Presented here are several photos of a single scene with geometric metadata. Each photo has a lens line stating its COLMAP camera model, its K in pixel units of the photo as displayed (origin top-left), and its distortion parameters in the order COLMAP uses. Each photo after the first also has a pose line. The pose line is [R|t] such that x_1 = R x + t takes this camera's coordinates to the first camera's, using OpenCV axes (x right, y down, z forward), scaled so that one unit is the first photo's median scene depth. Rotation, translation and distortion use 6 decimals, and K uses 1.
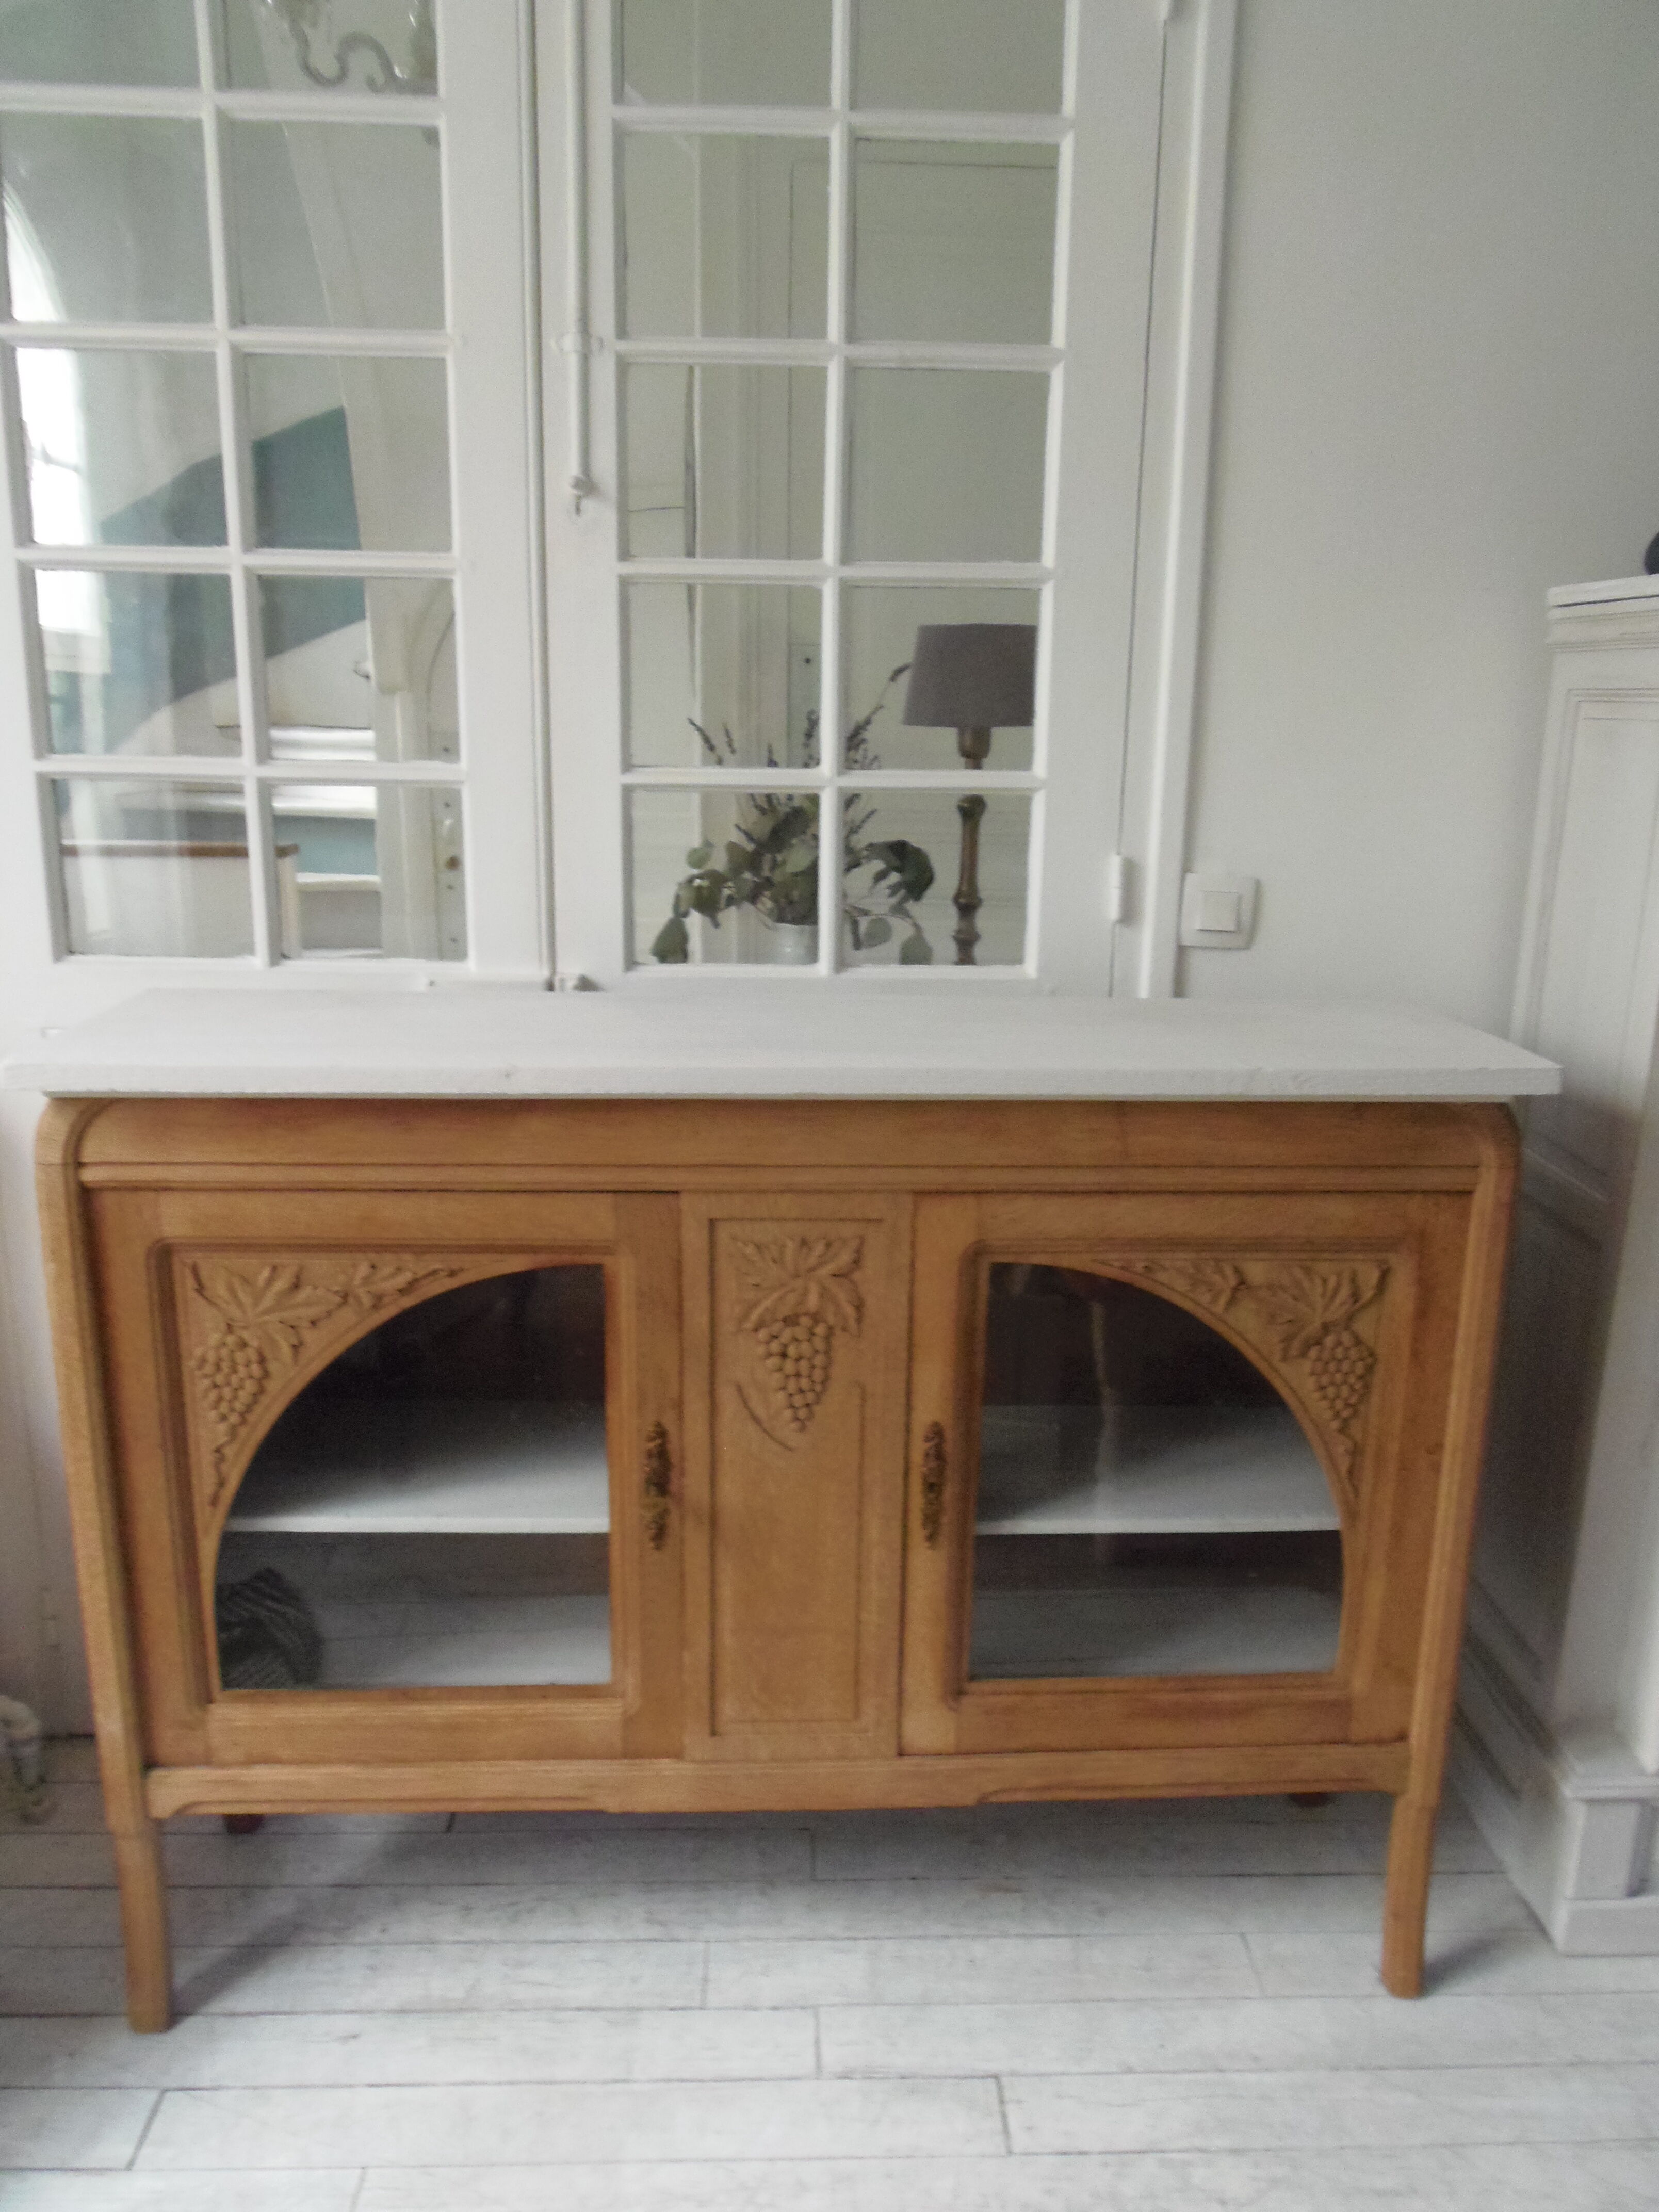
lens RADIAL K [[1637.9, 0, 837.6], [0, 1637.9, 1114.5], [0, 0, 1]] dist [-0.013722, 0.004524]
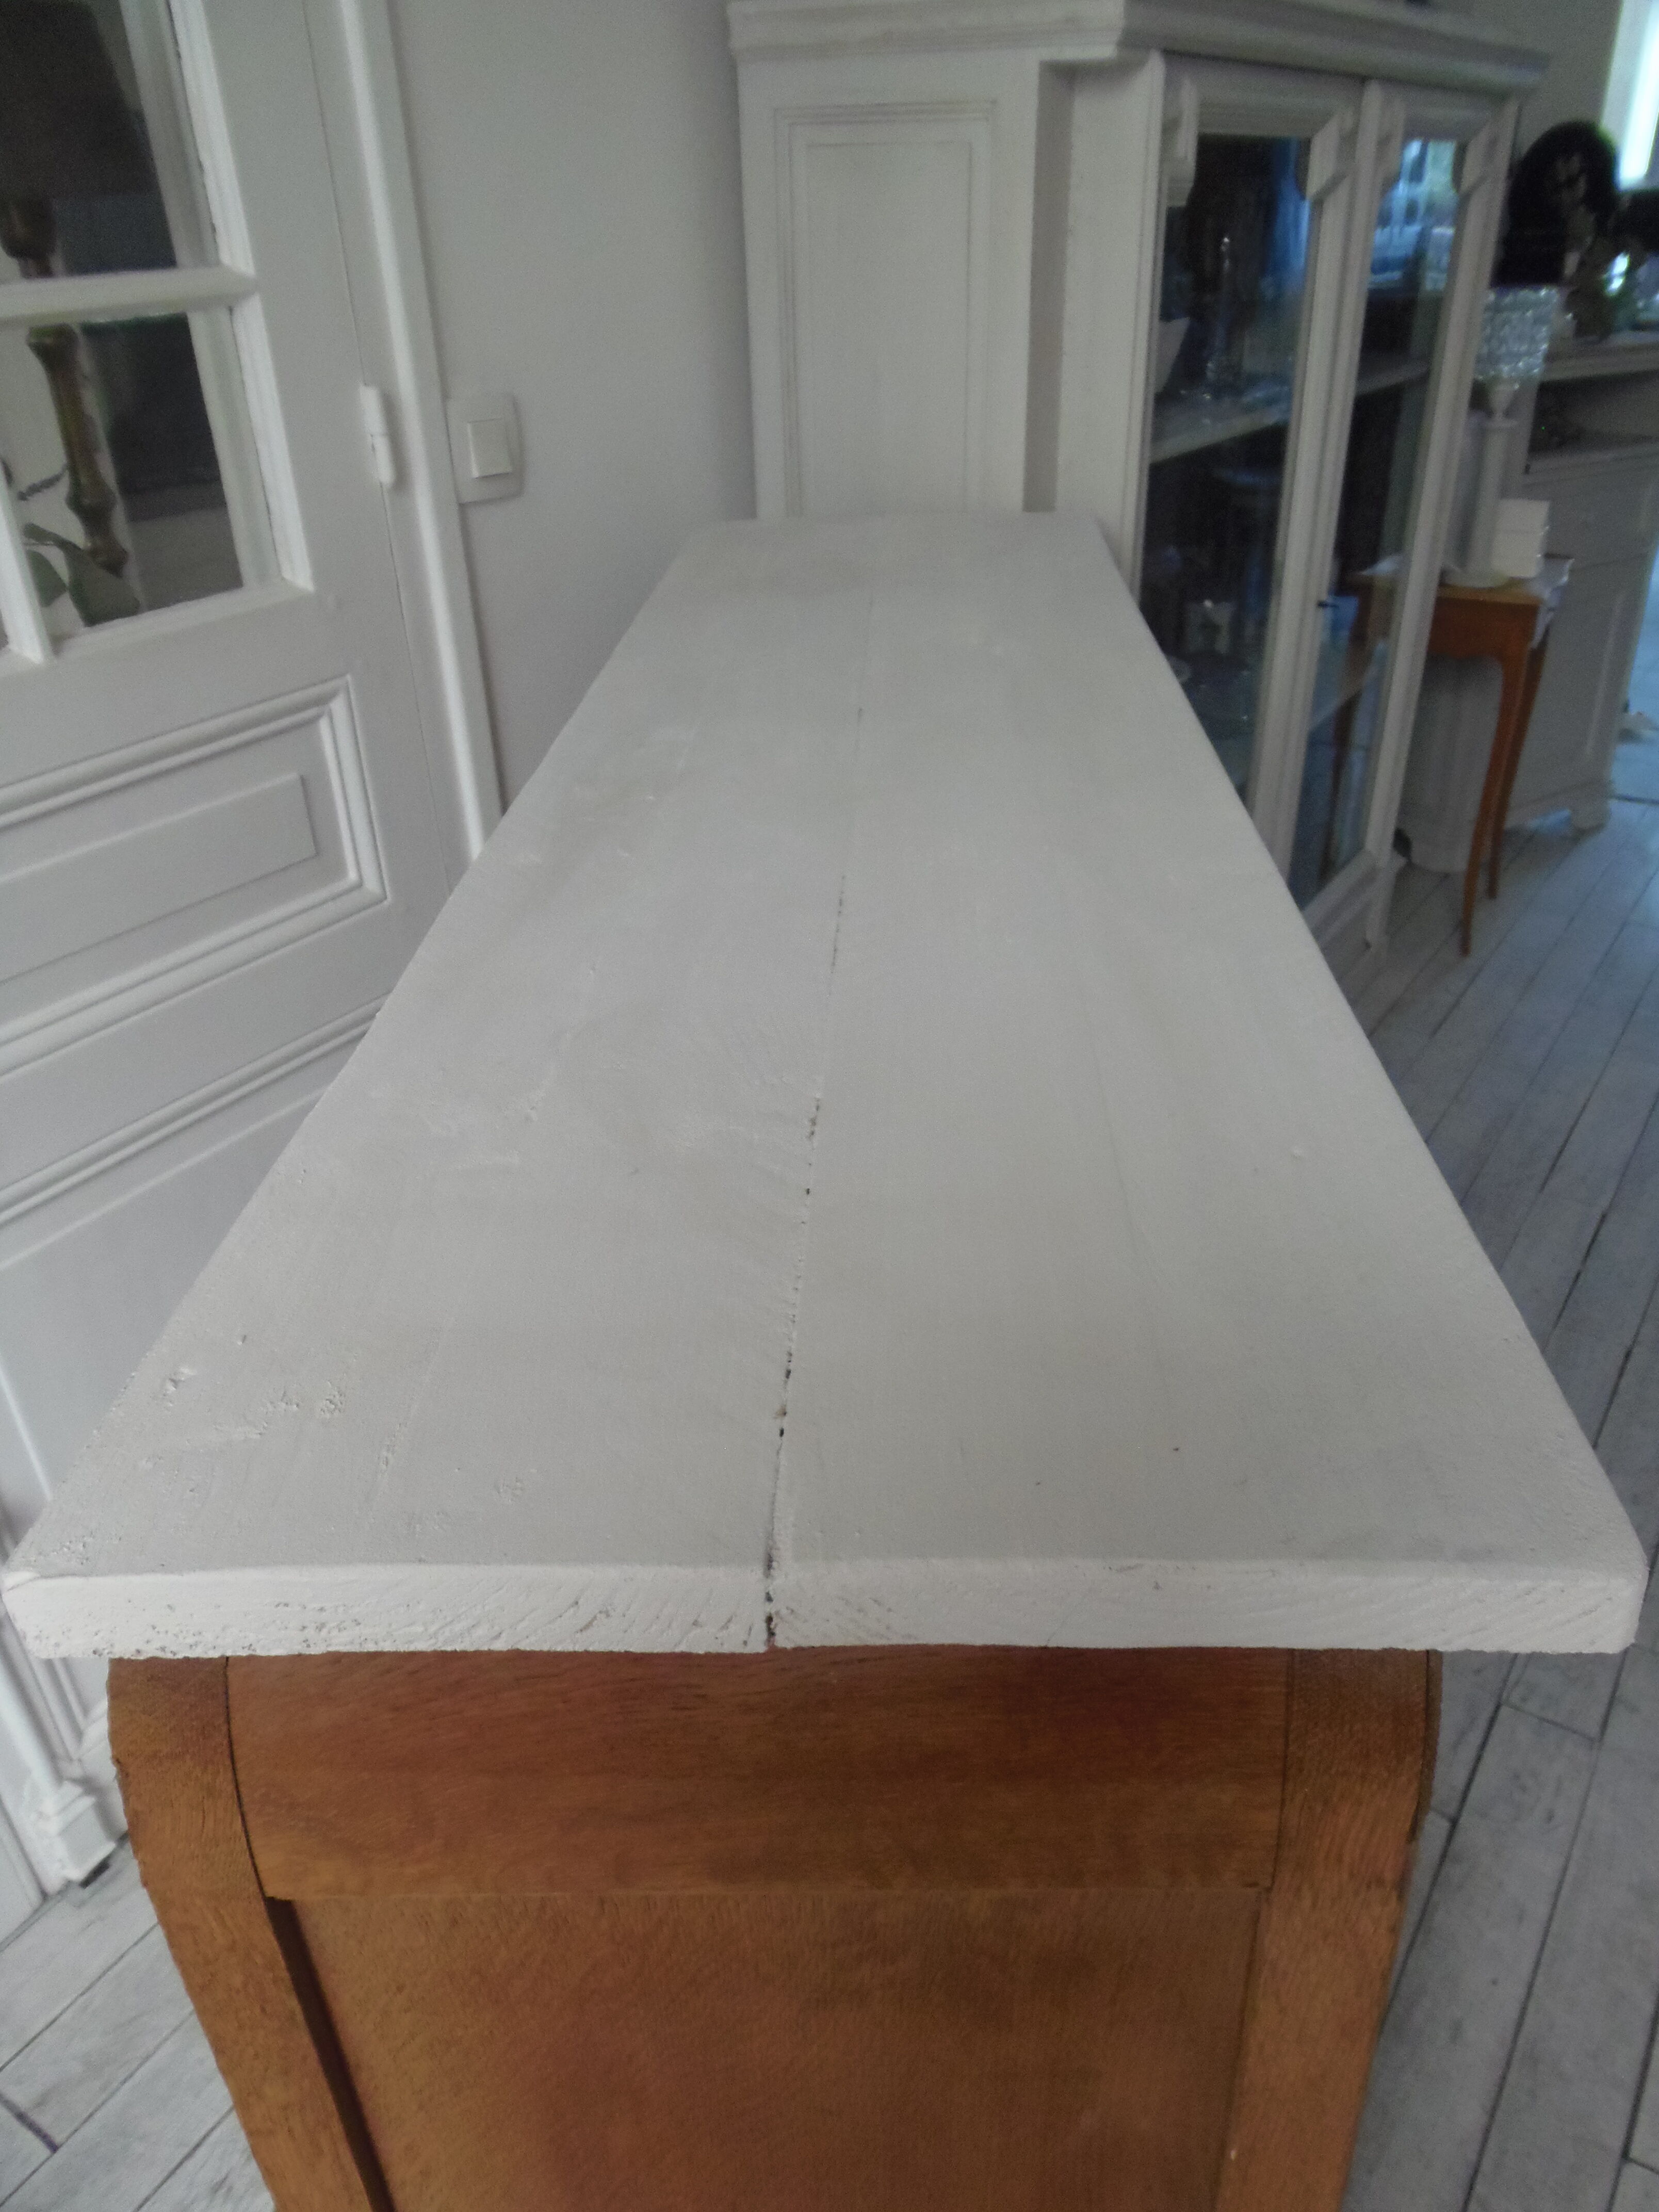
lens RADIAL K [[1637.9, 0, 874.4], [0, 1637.9, 1134.1], [0, 0, 1]] dist [-0.013722, 0.004524]
pose [[0.548792, -0.446756, 0.706567, -0.419988], [0.234180, 0.893535, 0.383086, -0.108439], [-0.802488, -0.044771, 0.594986, 0.481767]]
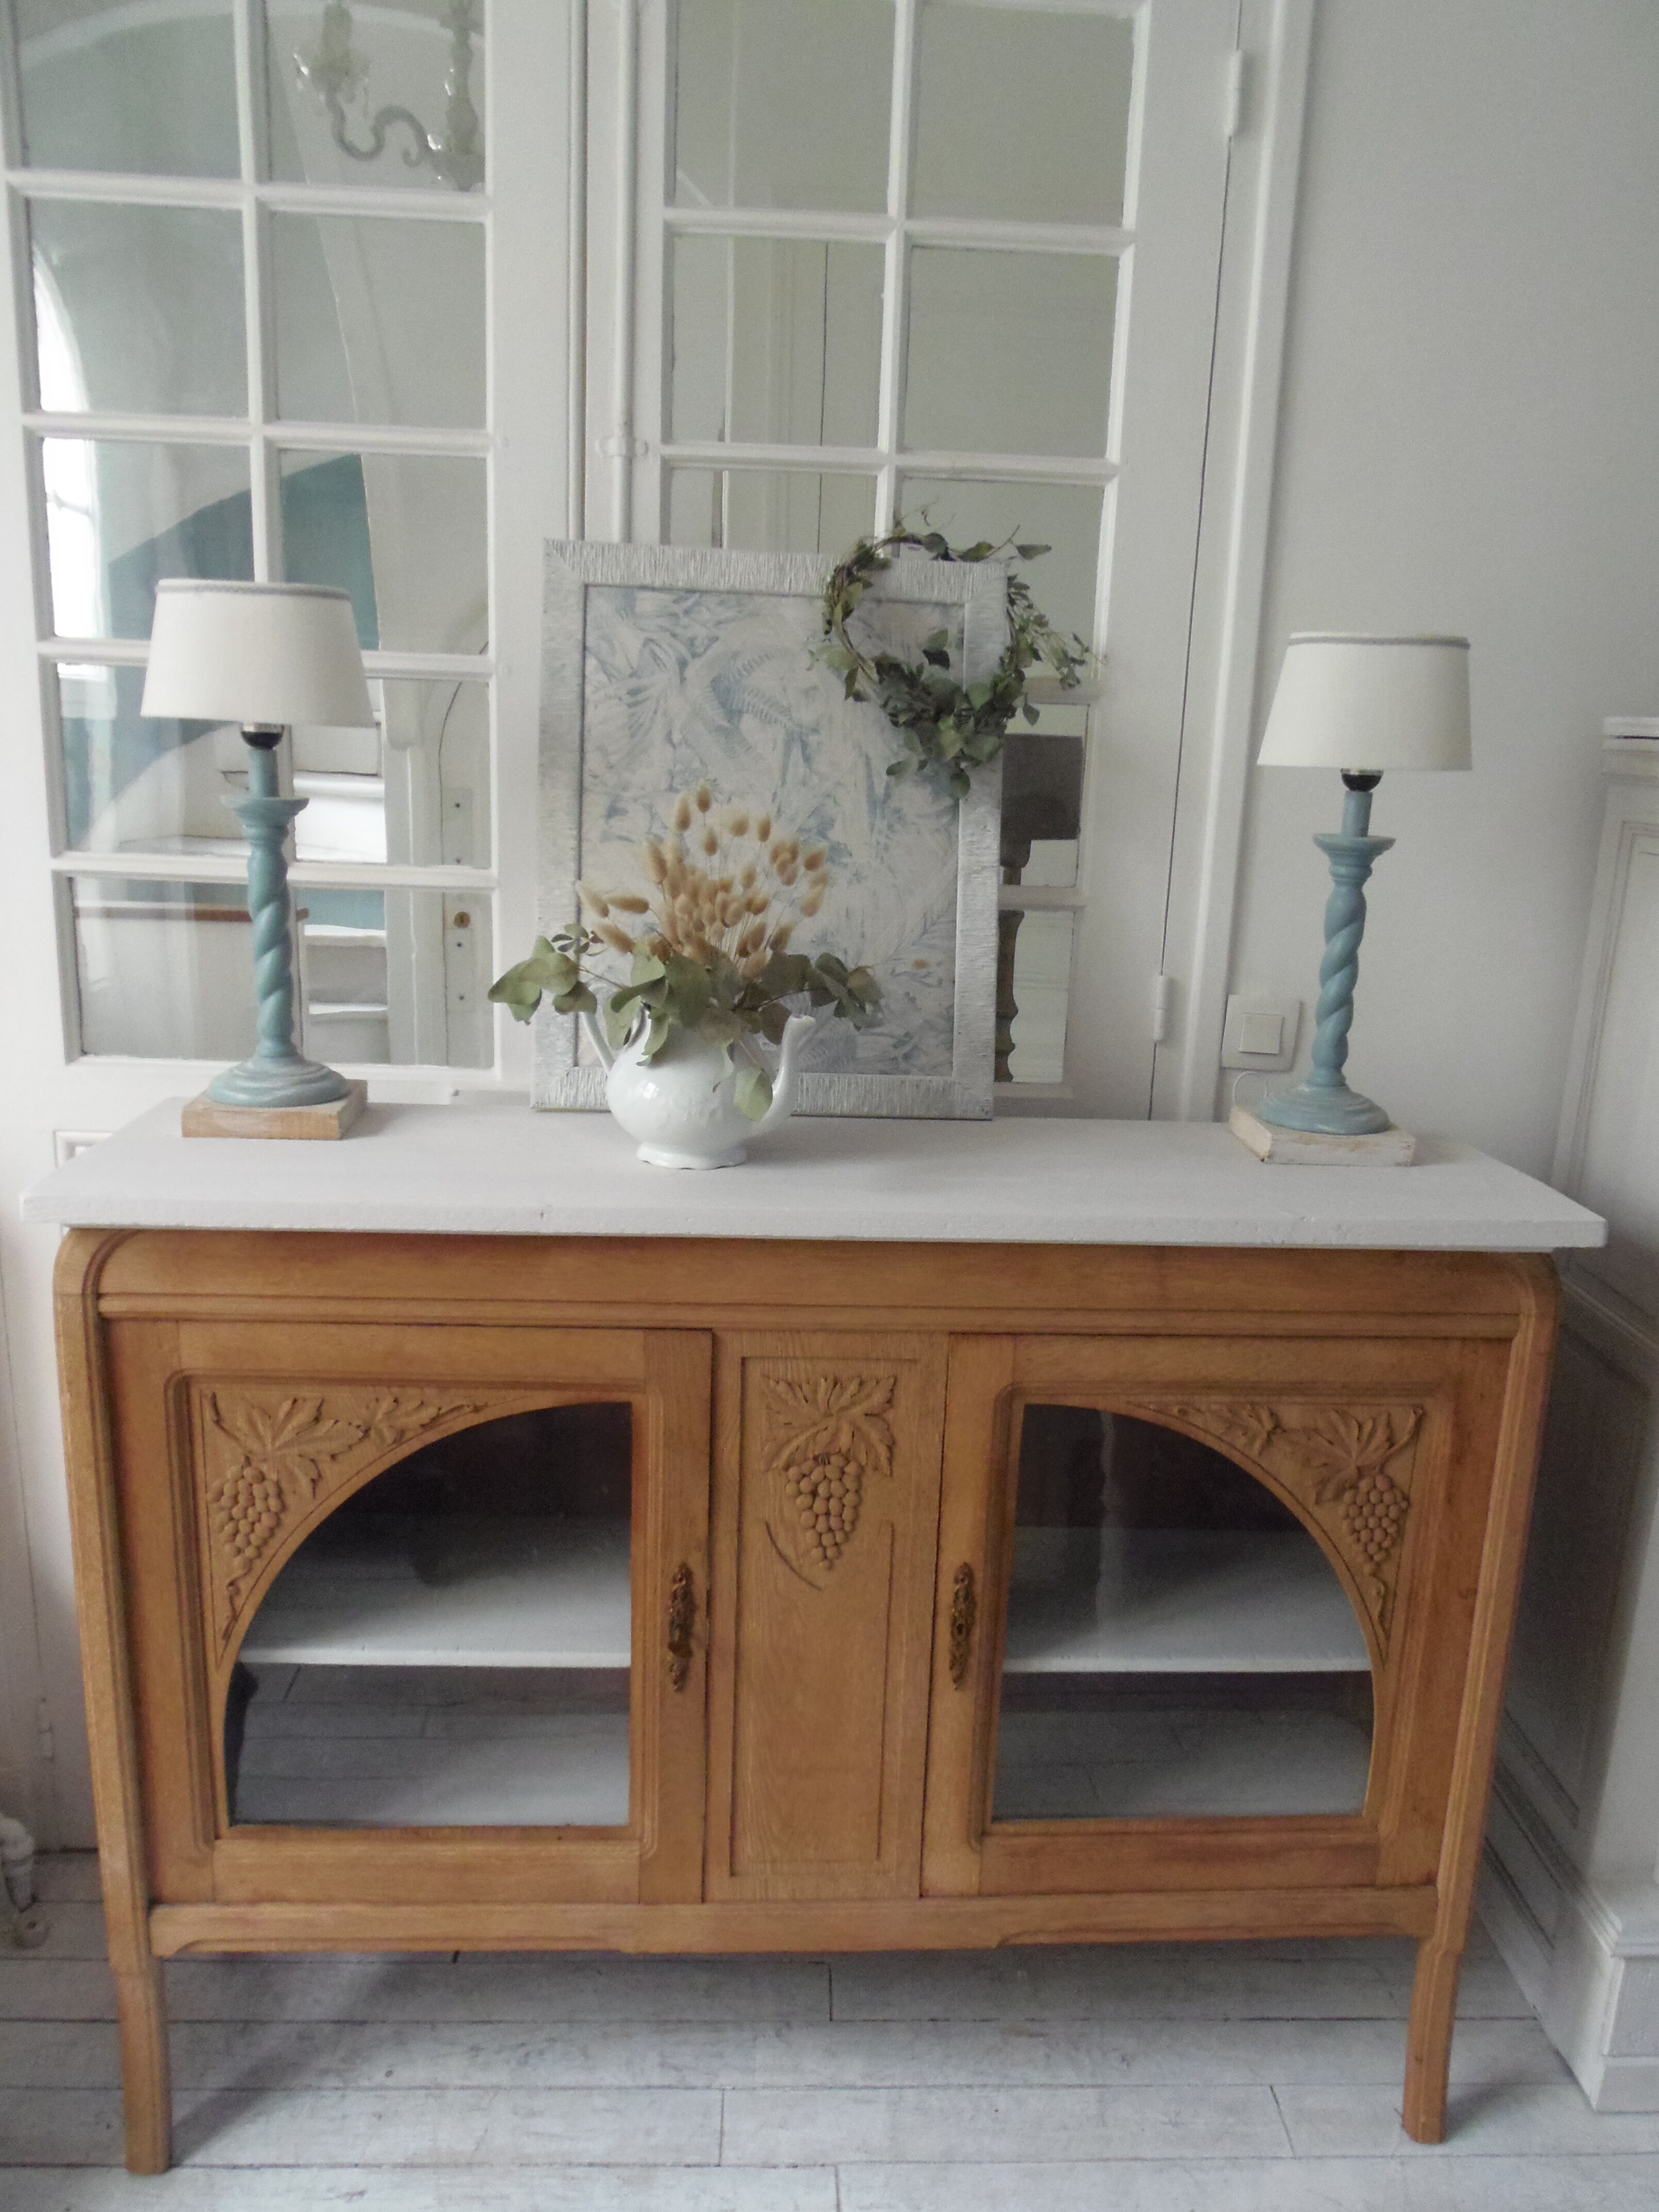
lens RADIAL K [[1637.9, 0, 858.9], [0, 1637.9, 1122.6], [0, 0, 1]] dist [-0.013722, 0.004524]
pose [[0.999690, 0.017500, 0.017727, -0.026952], [-0.017267, 0.999764, -0.013195, -0.063653], [-0.017954, 0.012885, 0.999756, 0.013617]]
